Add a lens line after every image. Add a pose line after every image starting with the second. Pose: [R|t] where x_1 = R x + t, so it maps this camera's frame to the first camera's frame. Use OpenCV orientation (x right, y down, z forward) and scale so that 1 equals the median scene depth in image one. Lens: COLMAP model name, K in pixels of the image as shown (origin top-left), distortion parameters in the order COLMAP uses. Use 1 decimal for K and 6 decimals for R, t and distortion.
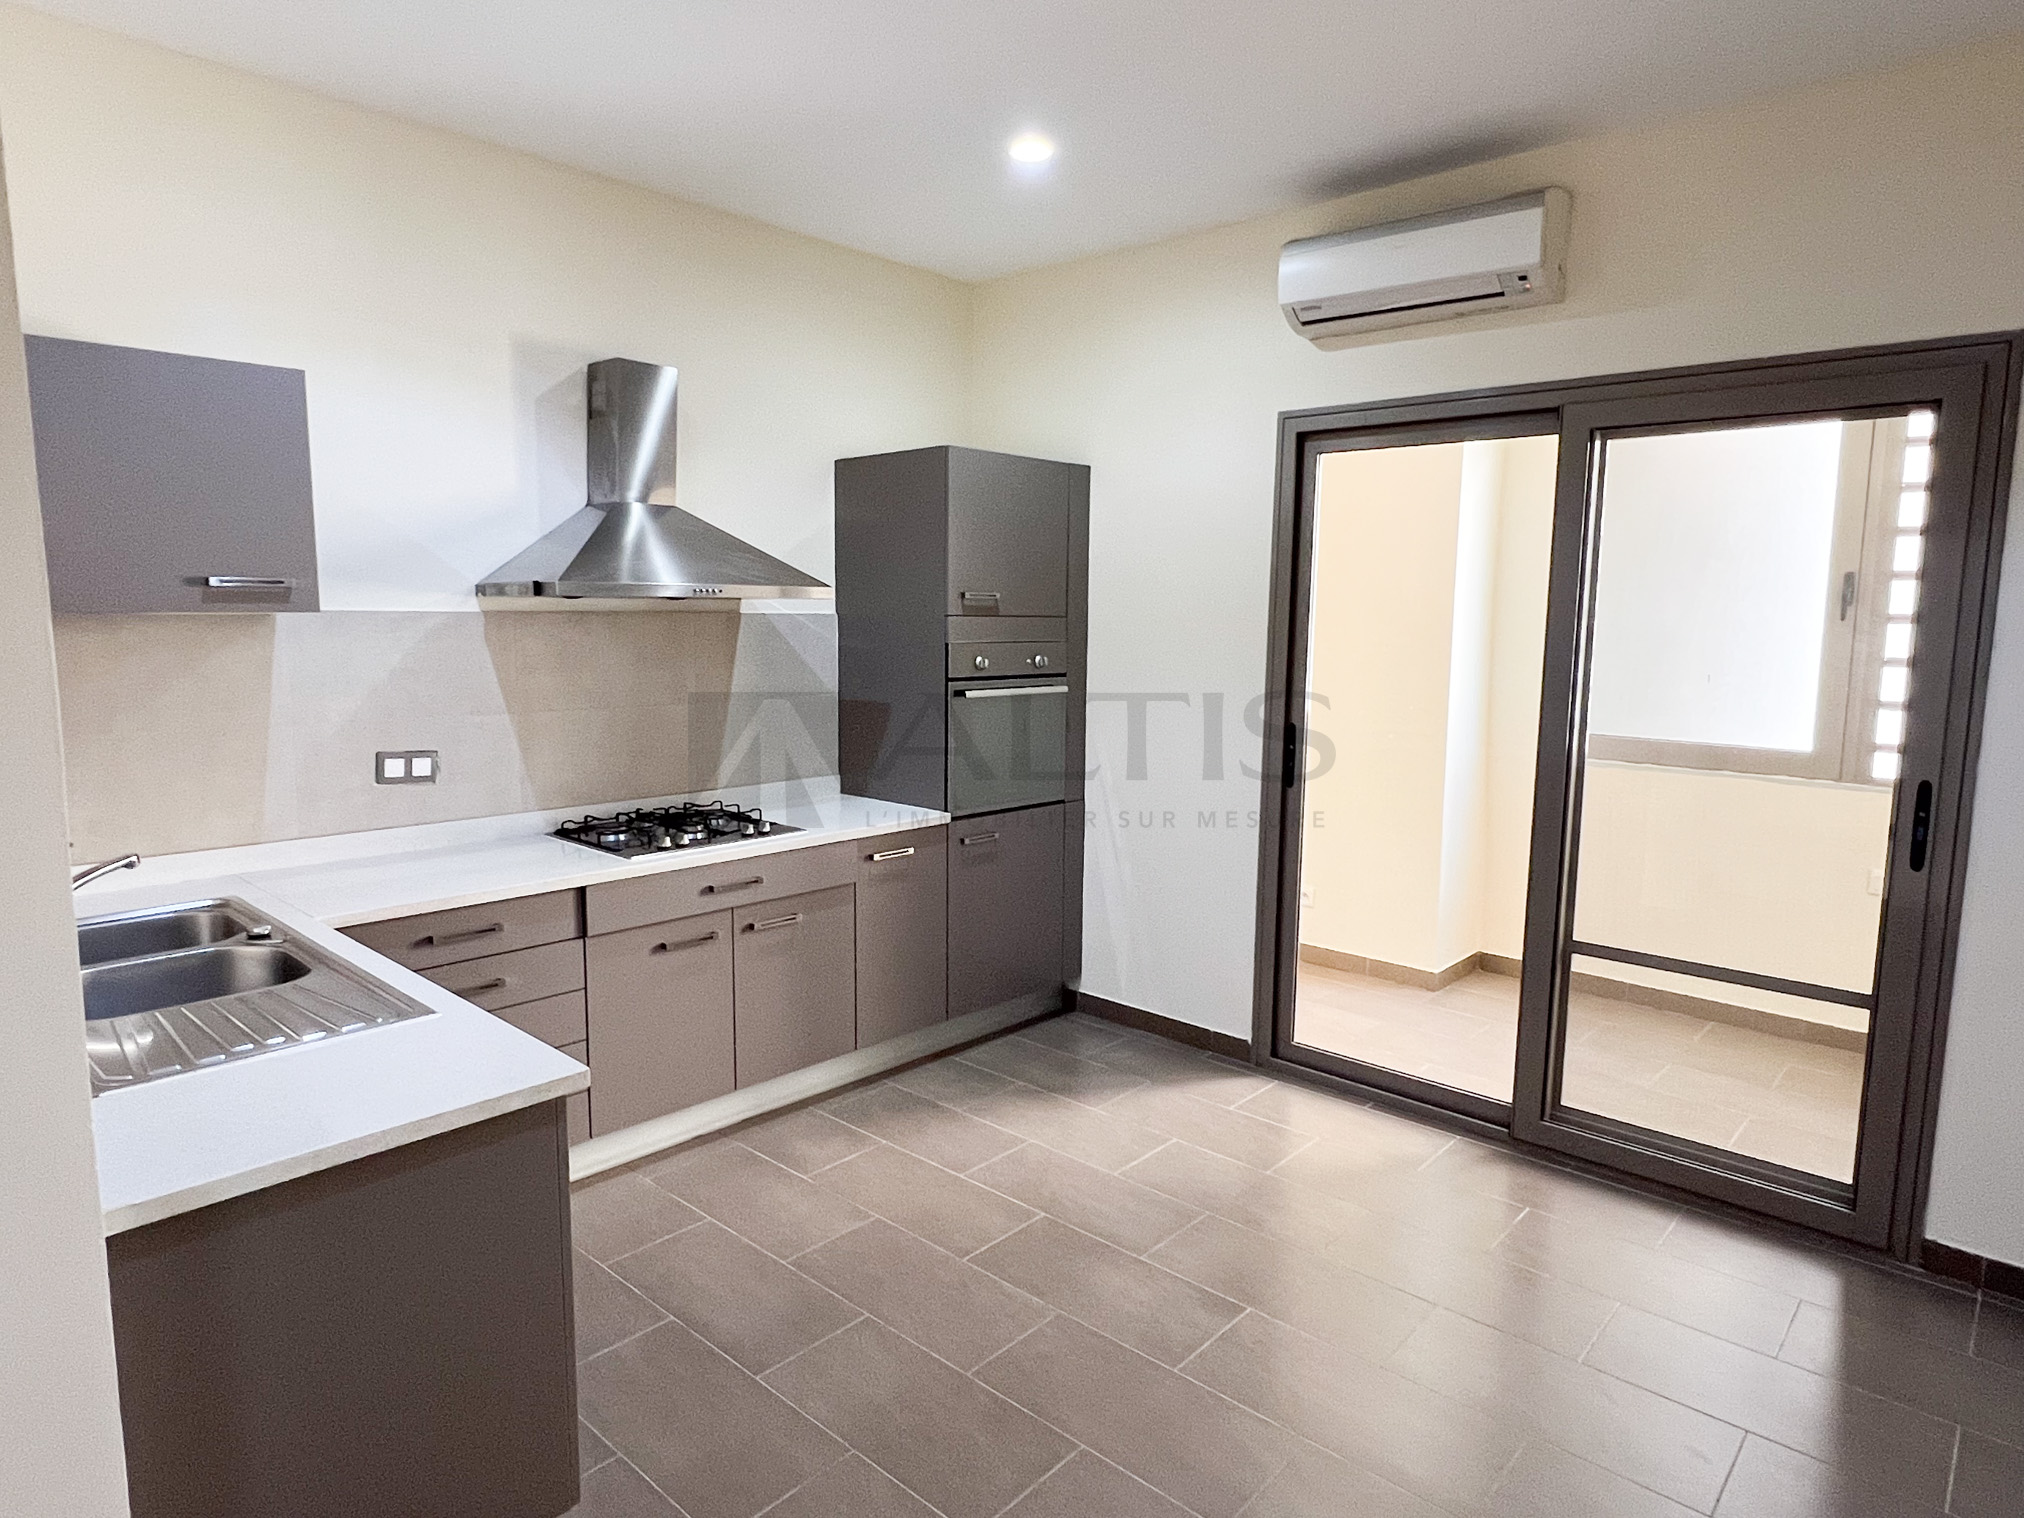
lens RADIAL K [[1192.1, 0, 1004.0], [0, 1192.1, 761.2], [0, 0, 1]] dist [-0.003524, -0.005122]
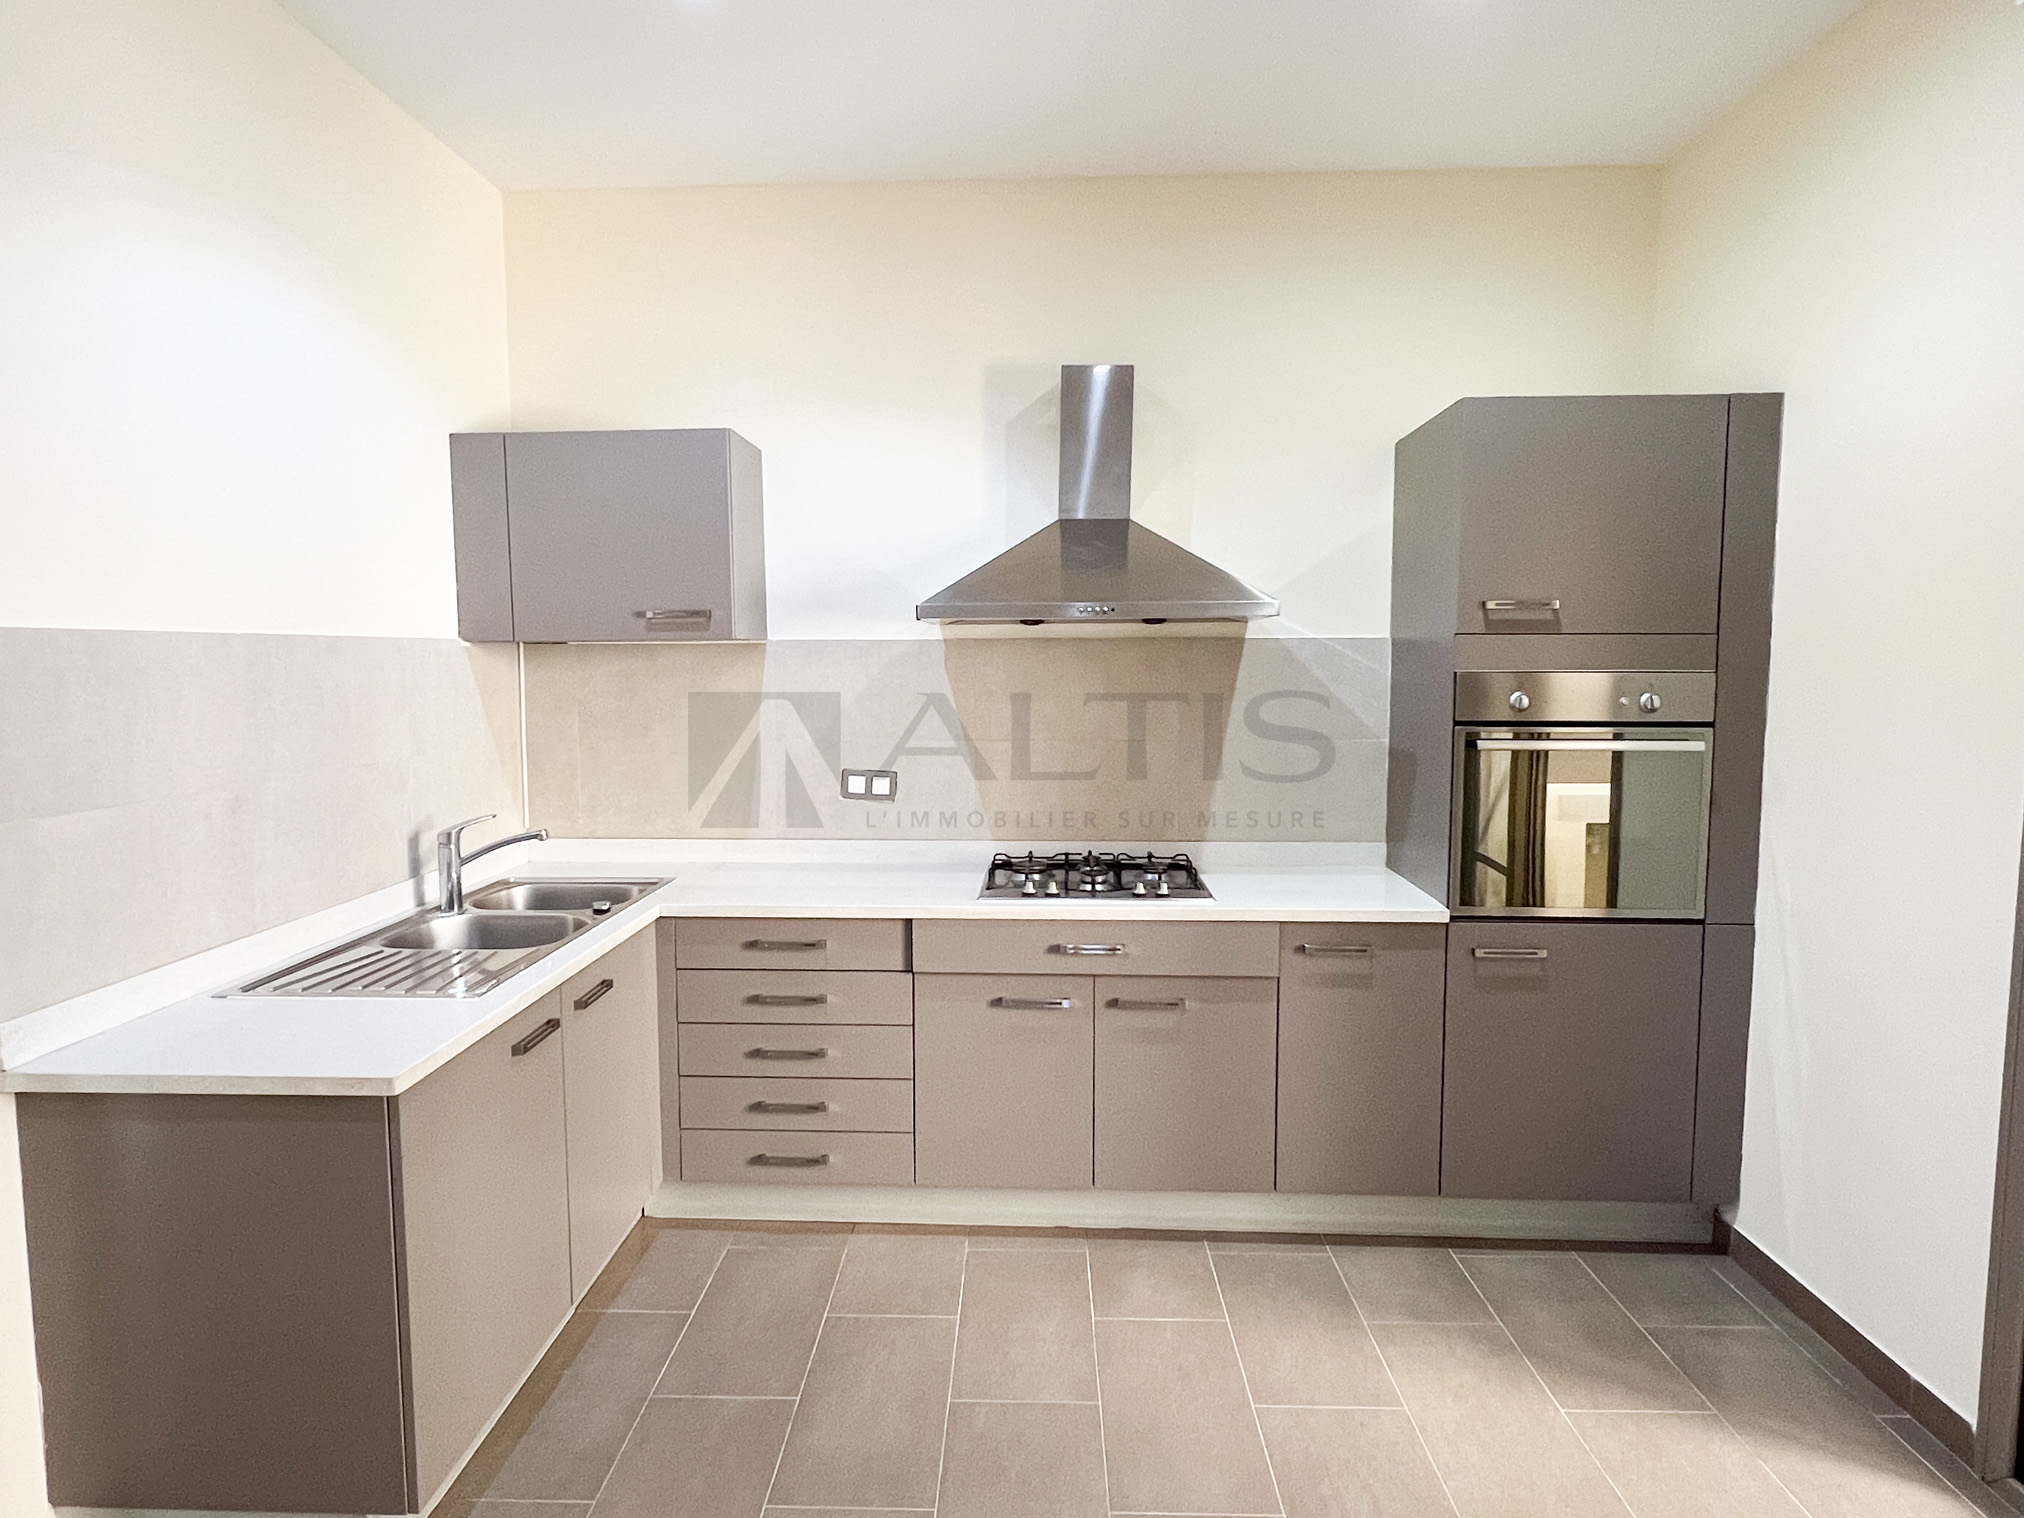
lens RADIAL K [[1192.1, 0, 1005.2], [0, 1192.1, 758.4], [0, 0, 1]] dist [-0.003524, -0.005122]
pose [[0.643623, 0.053117, -0.763497, 0.365449], [-0.086387, 0.996255, -0.003514, -0.023693], [0.760451, 0.068218, 0.645802, 0.369229]]
